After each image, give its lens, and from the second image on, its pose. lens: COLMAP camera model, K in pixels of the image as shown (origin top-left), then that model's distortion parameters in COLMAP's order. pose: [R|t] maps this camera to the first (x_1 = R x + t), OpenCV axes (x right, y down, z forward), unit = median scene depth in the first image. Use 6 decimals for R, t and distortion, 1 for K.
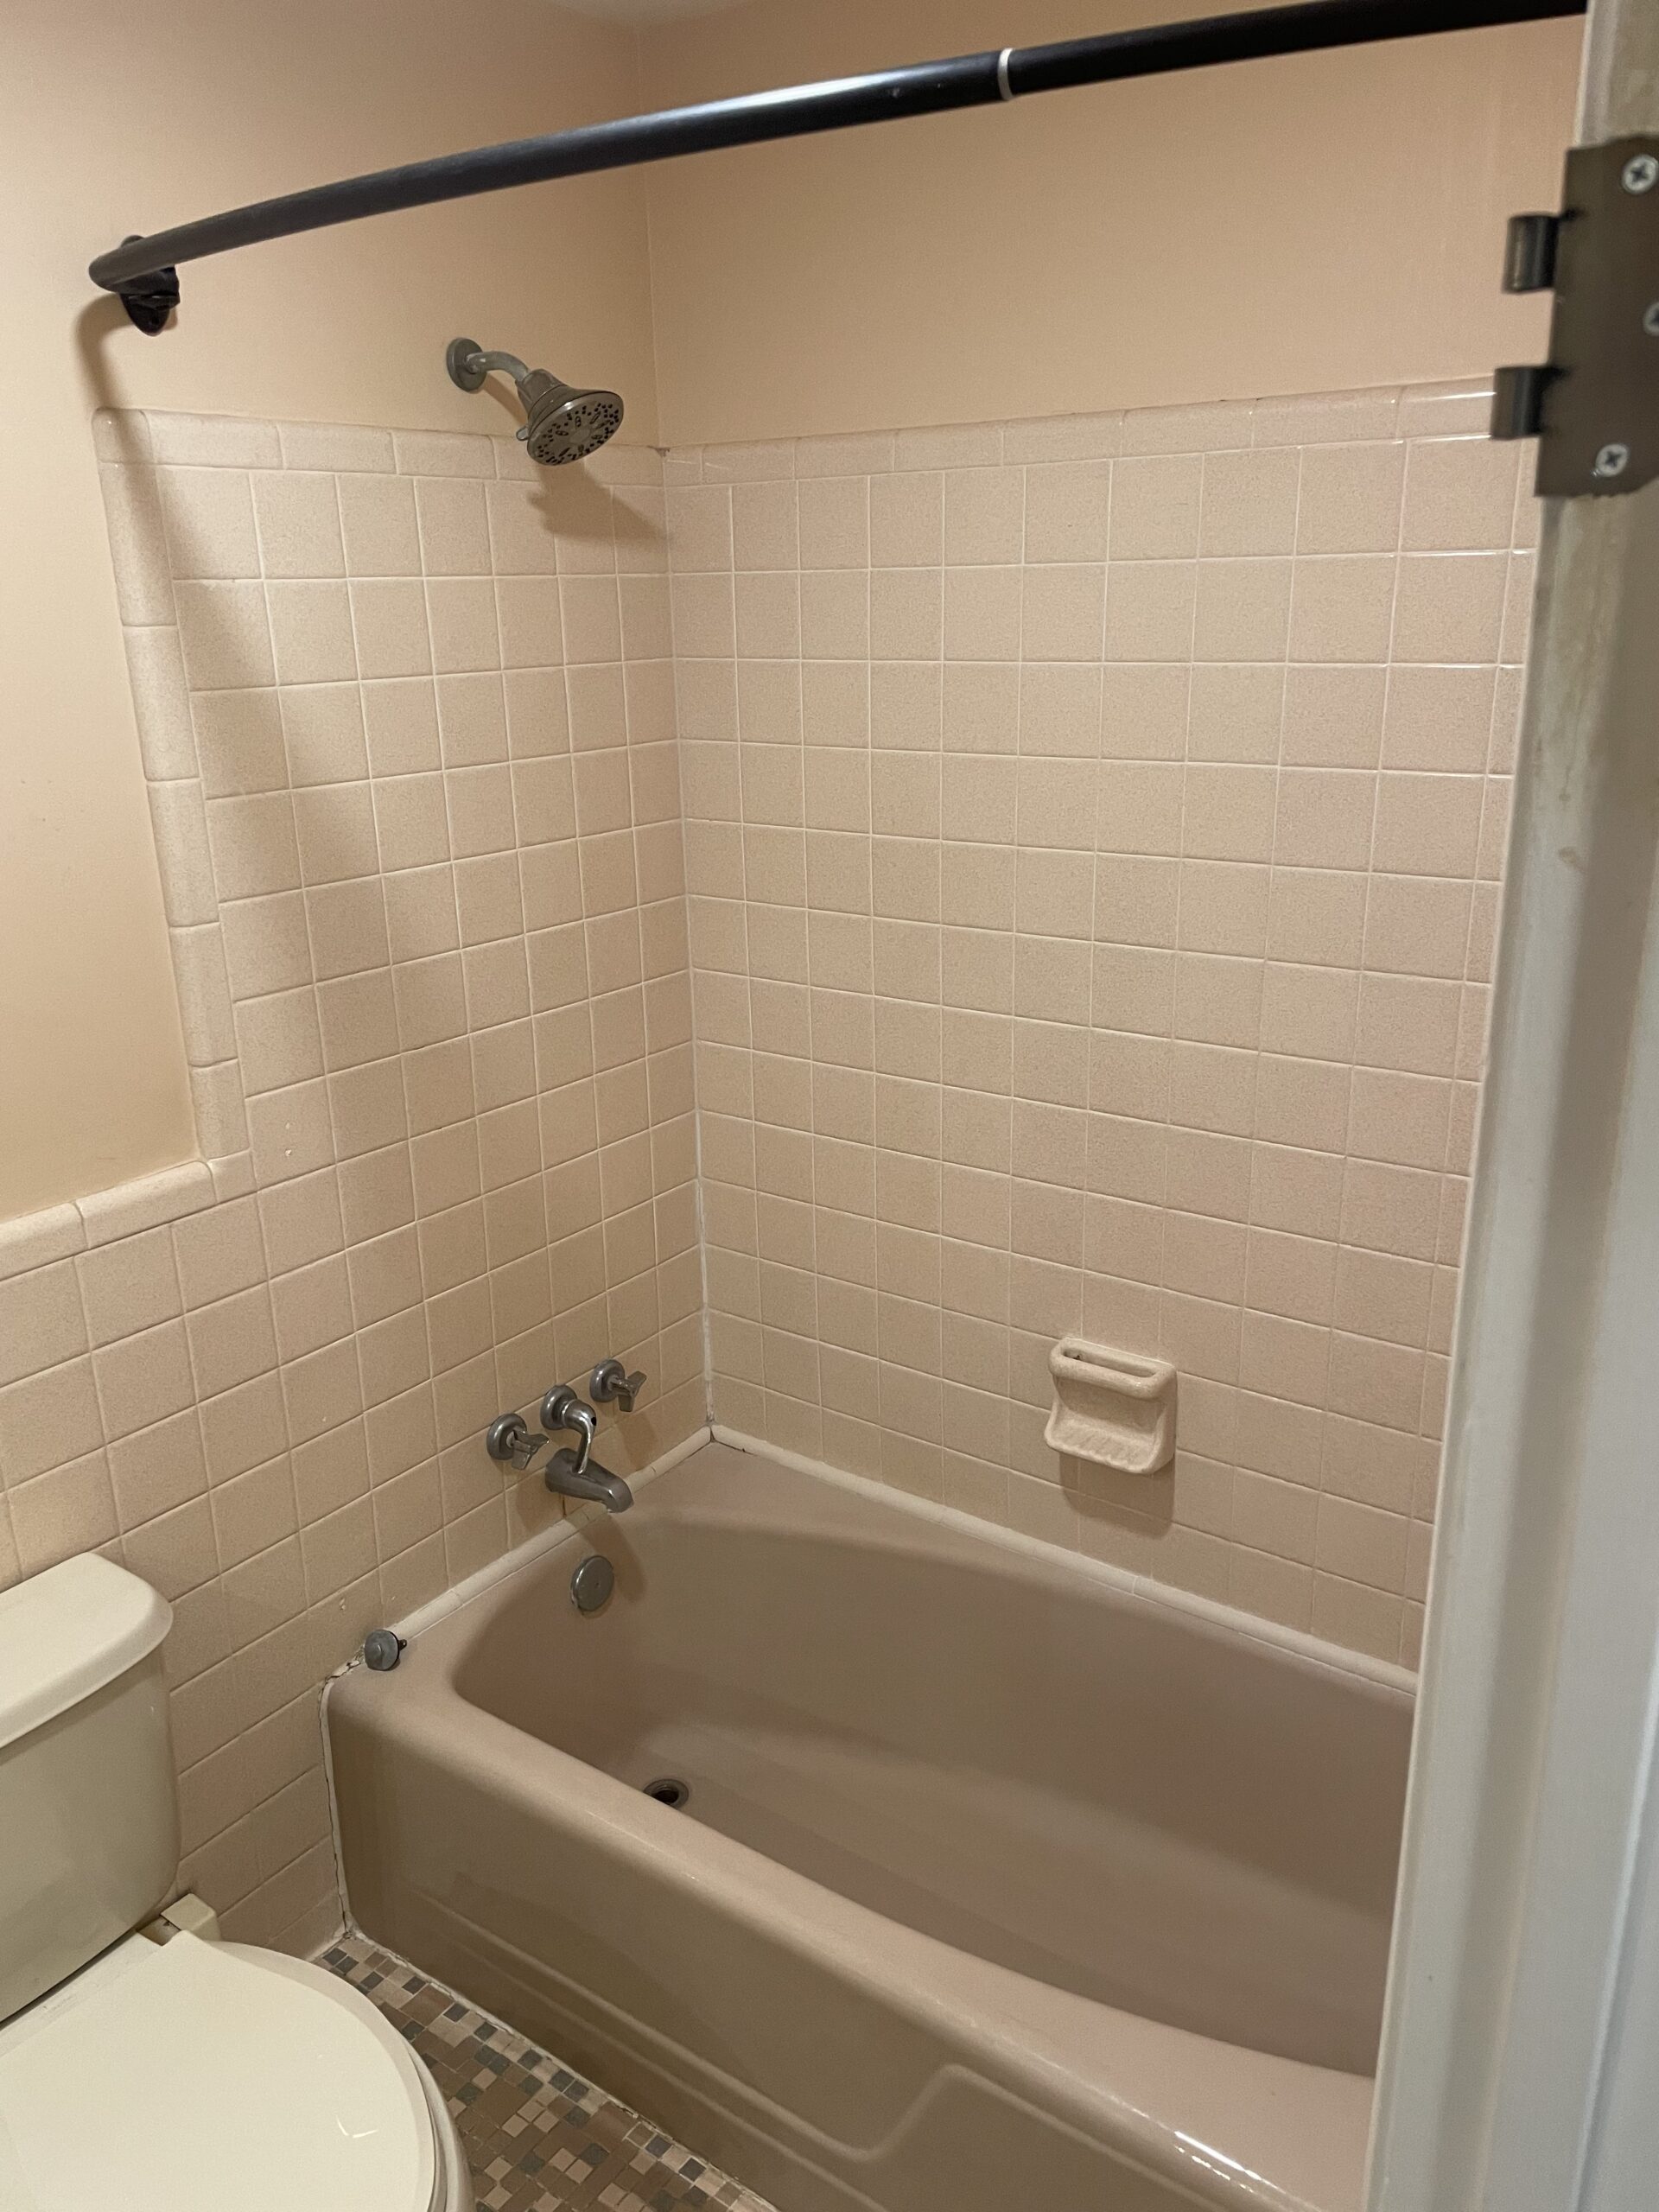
lens RADIAL K [[1674.6, 0, 817.9], [0, 1674.6, 1109.4], [0, 0, 1]] dist [0.081407, -0.104433]
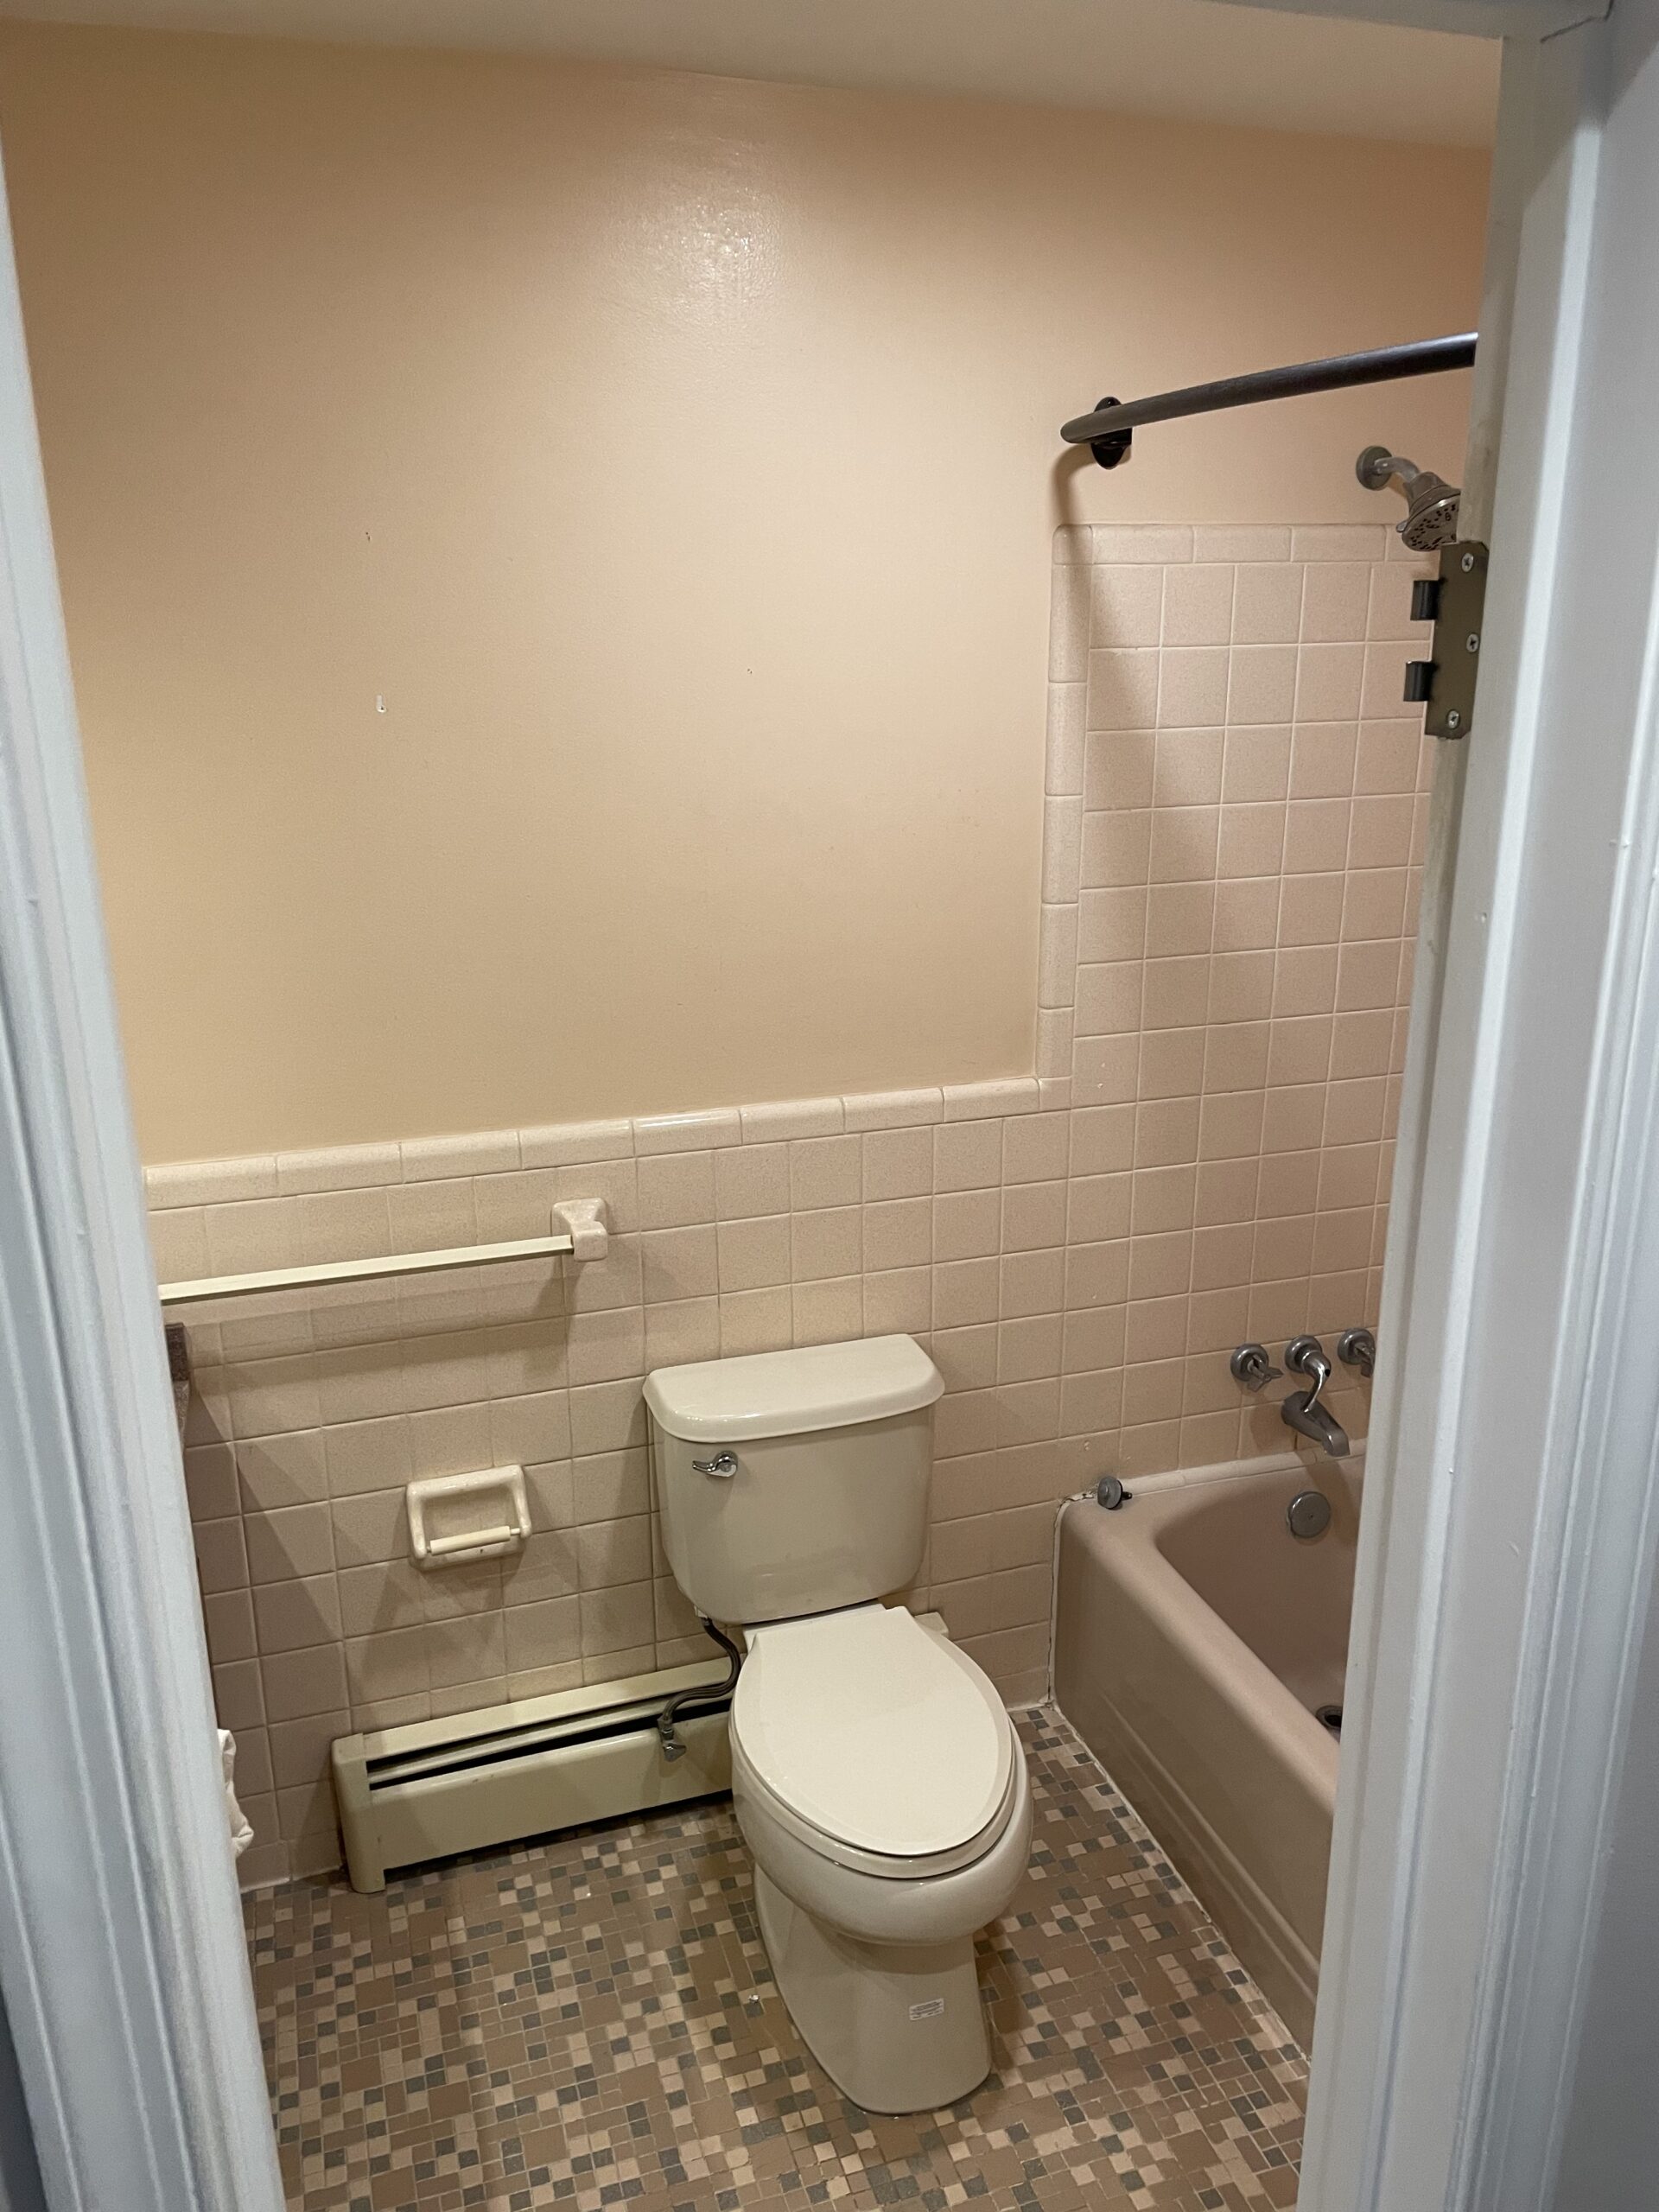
lens RADIAL K [[1674.6, 0, 808.7], [0, 1674.6, 1115.3], [0, 0, 1]] dist [0.081407, -0.104433]
pose [[0.800396, 0.192721, -0.567648, 0.249409], [-0.189147, 0.979733, 0.065926, 0.005602], [0.568849, 0.054602, 0.820627, -0.190830]]
